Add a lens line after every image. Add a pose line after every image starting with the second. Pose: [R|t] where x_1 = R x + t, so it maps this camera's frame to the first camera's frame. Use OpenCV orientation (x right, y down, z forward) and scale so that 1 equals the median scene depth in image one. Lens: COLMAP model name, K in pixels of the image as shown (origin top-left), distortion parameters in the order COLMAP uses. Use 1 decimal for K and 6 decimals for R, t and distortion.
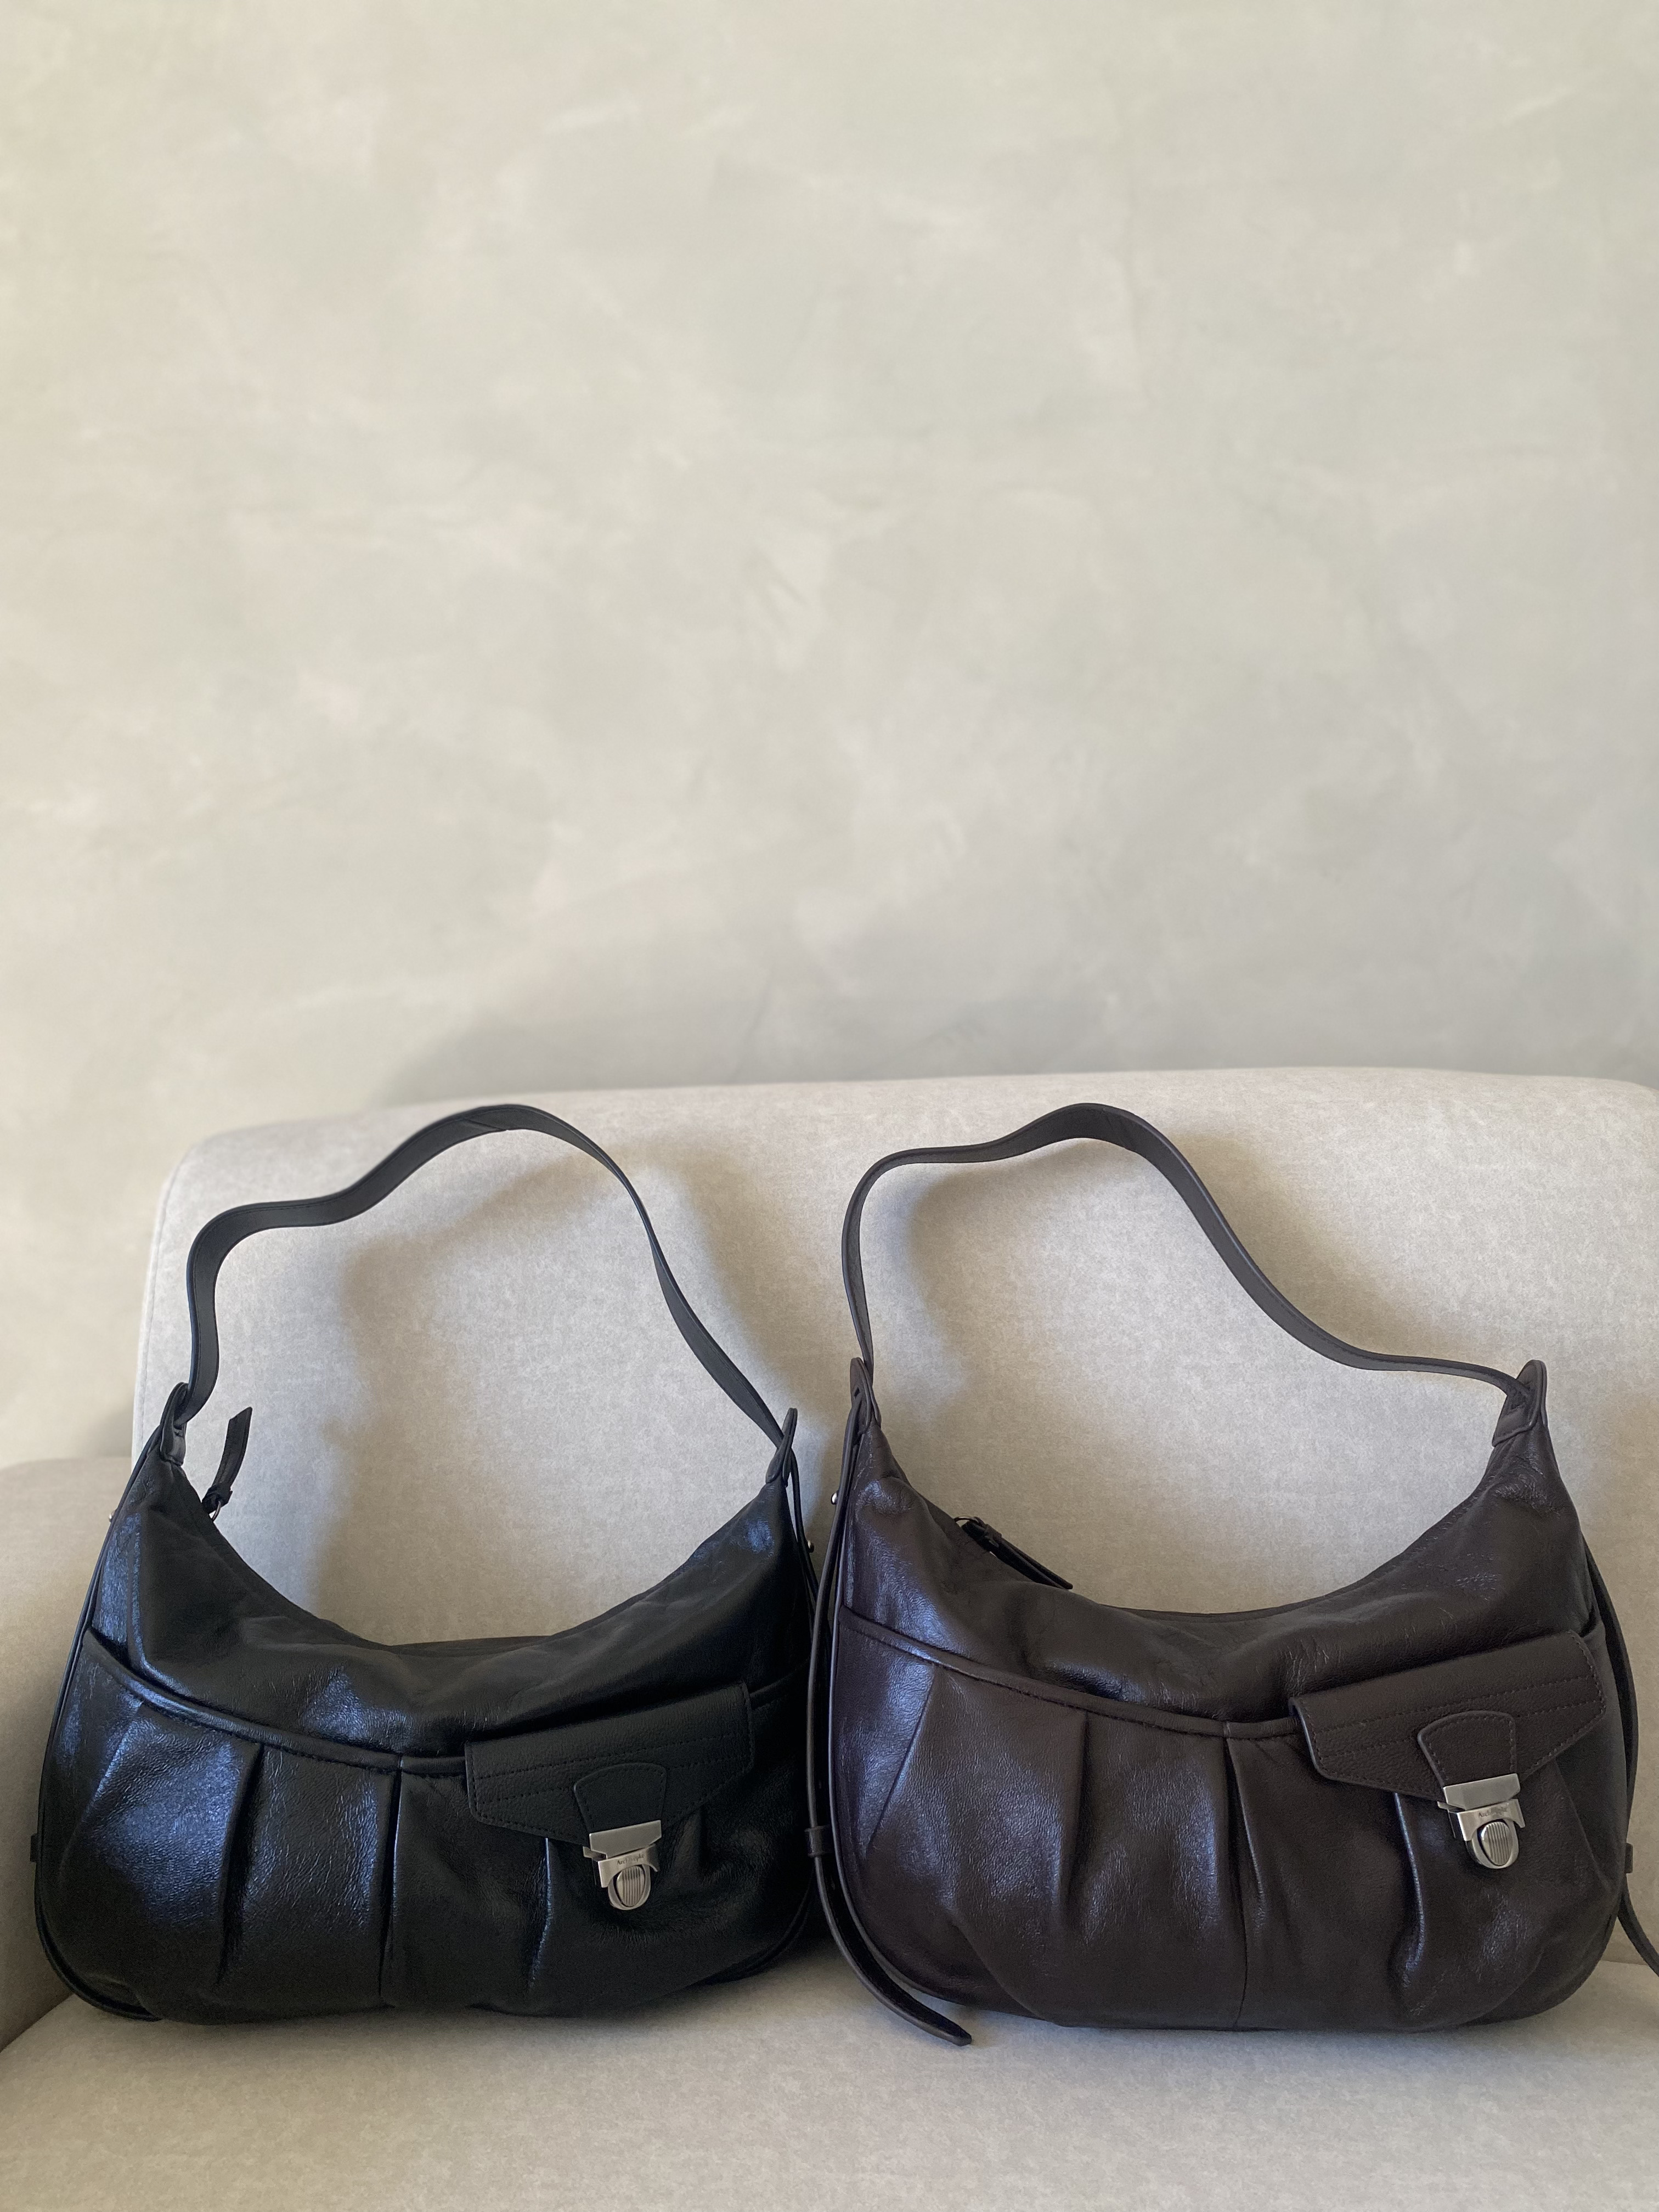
lens RADIAL K [[1690.1, 0, 824.1], [0, 1690.1, 1104.9], [0, 0, 1]] dist [-0.006882, 0.006331]
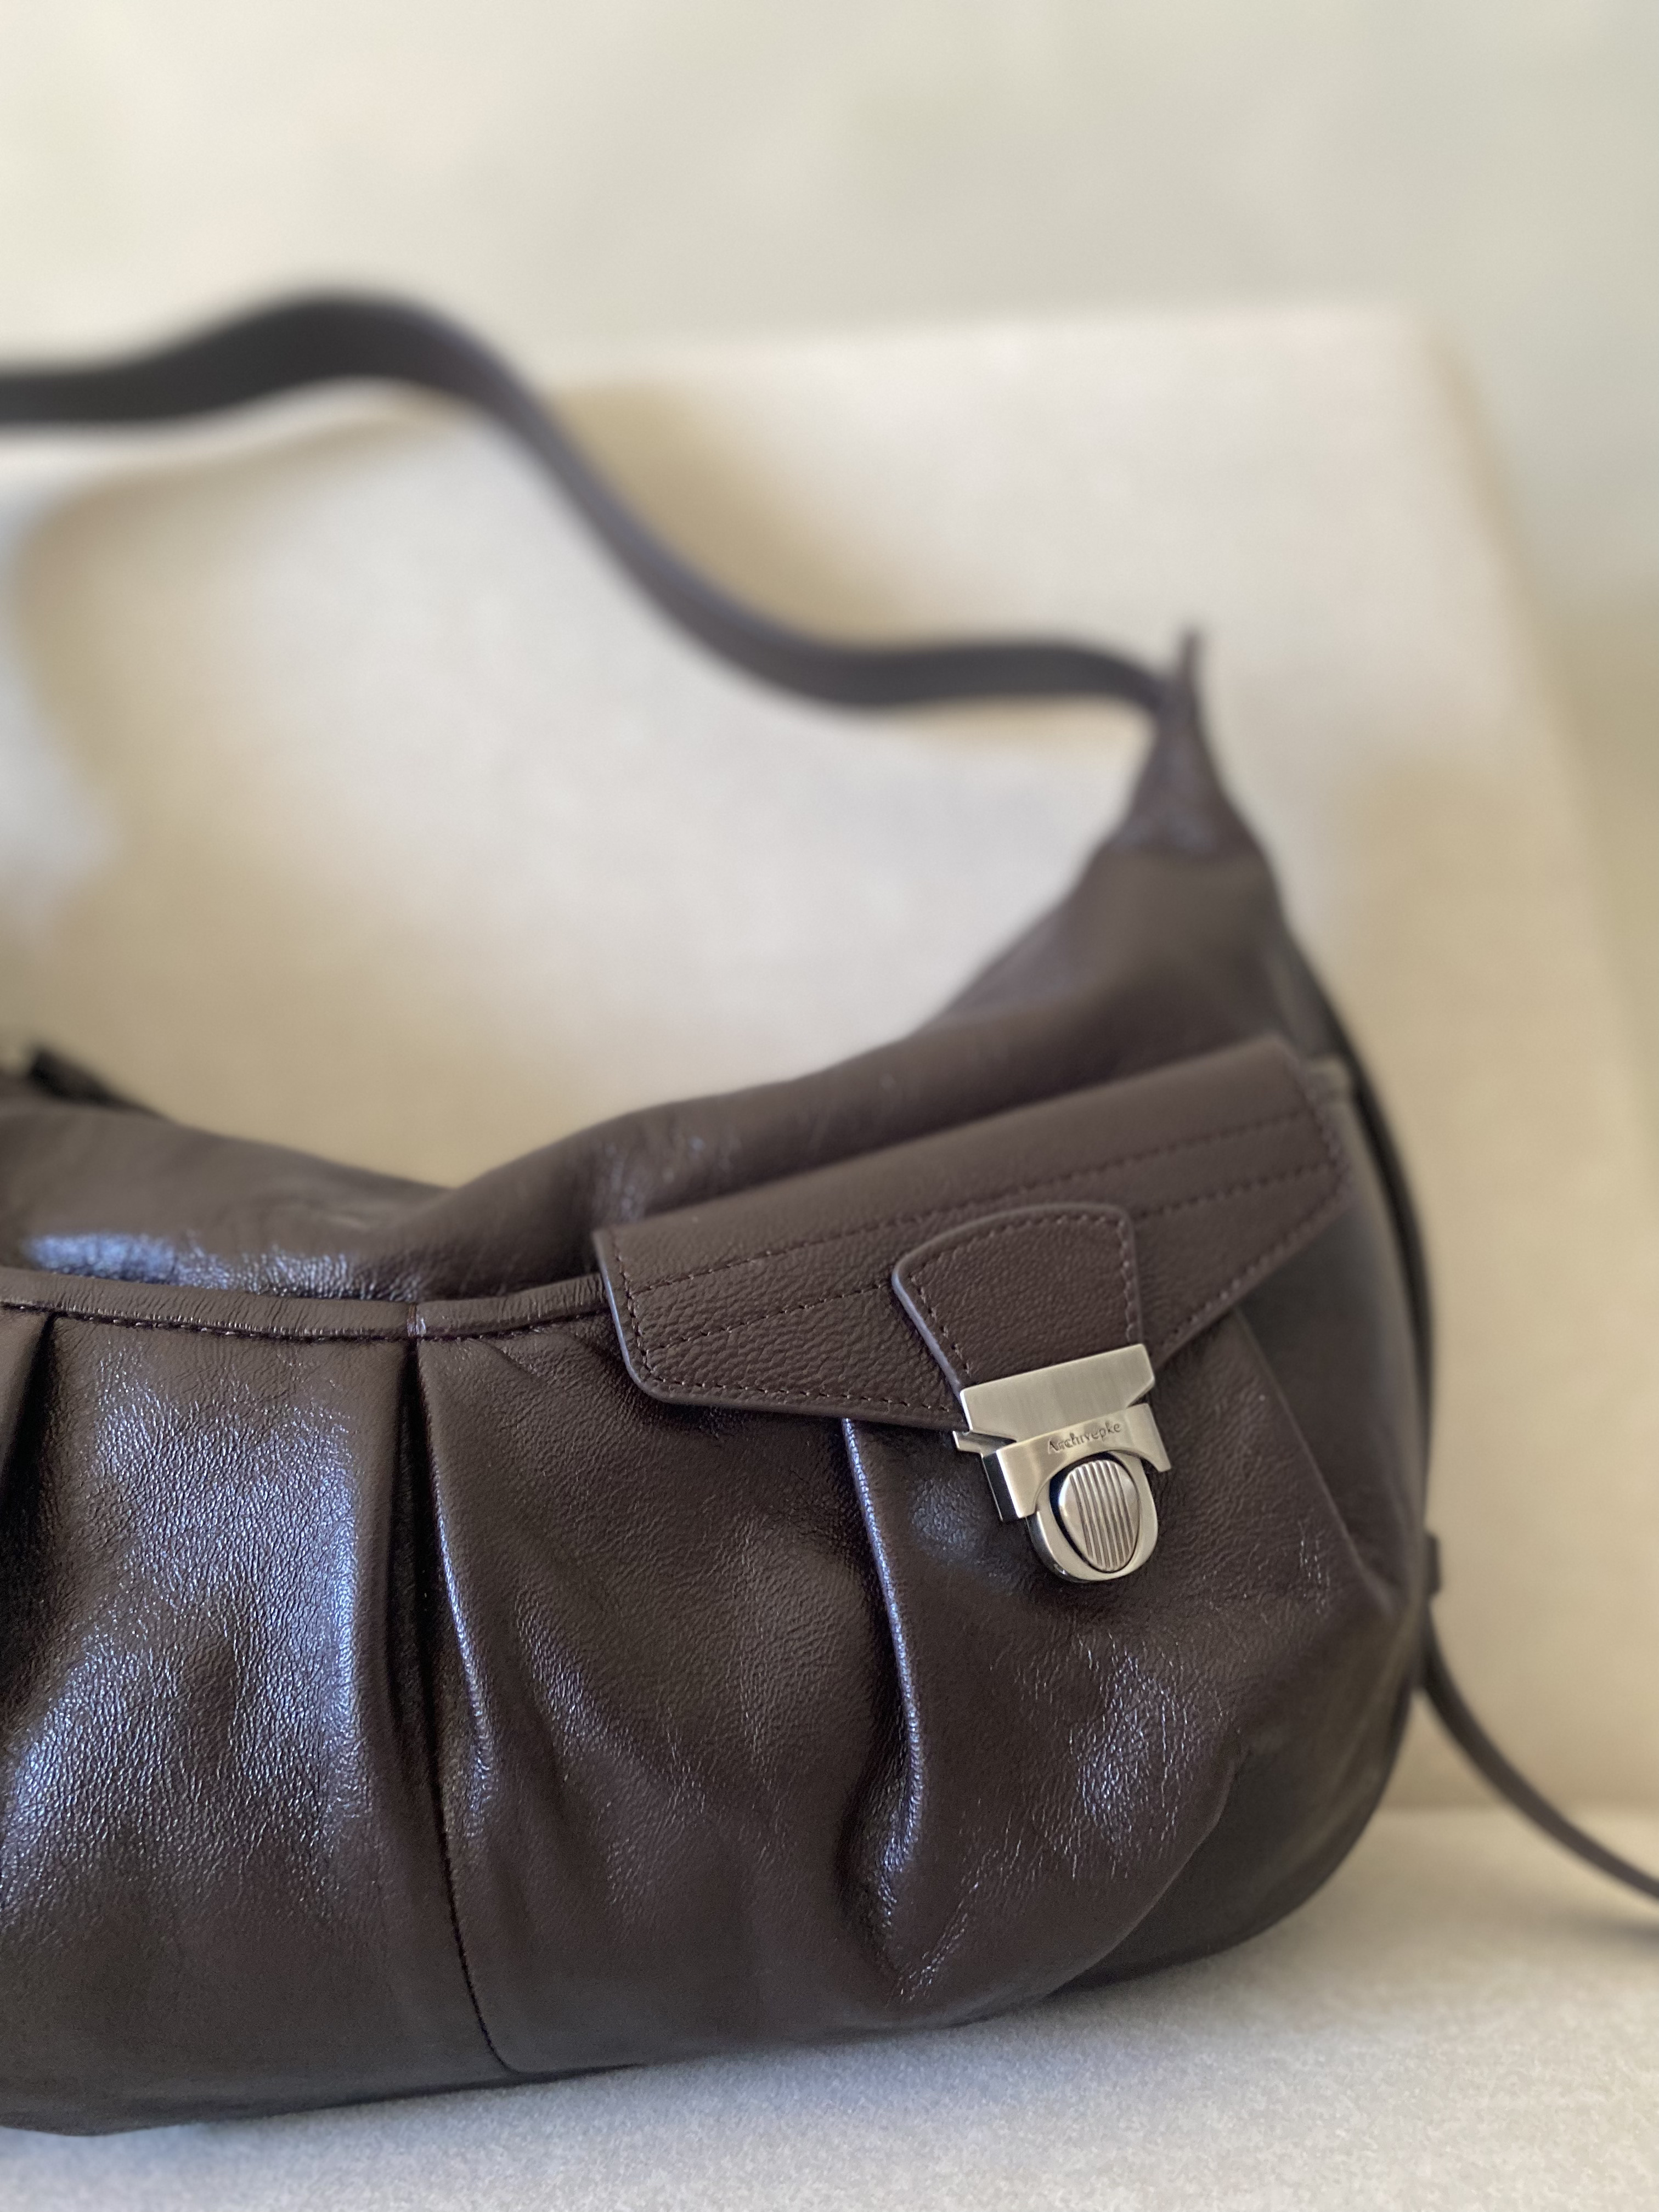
lens RADIAL K [[1690.1, 0, 824.1], [0, 1690.1, 1104.9], [0, 0, 1]] dist [-0.006882, 0.006331]
pose [[0.989696, -0.083575, 0.116259, 0.295606], [0.082206, 0.996478, 0.016532, 0.328709], [-0.117231, -0.006804, 0.993081, 0.617479]]
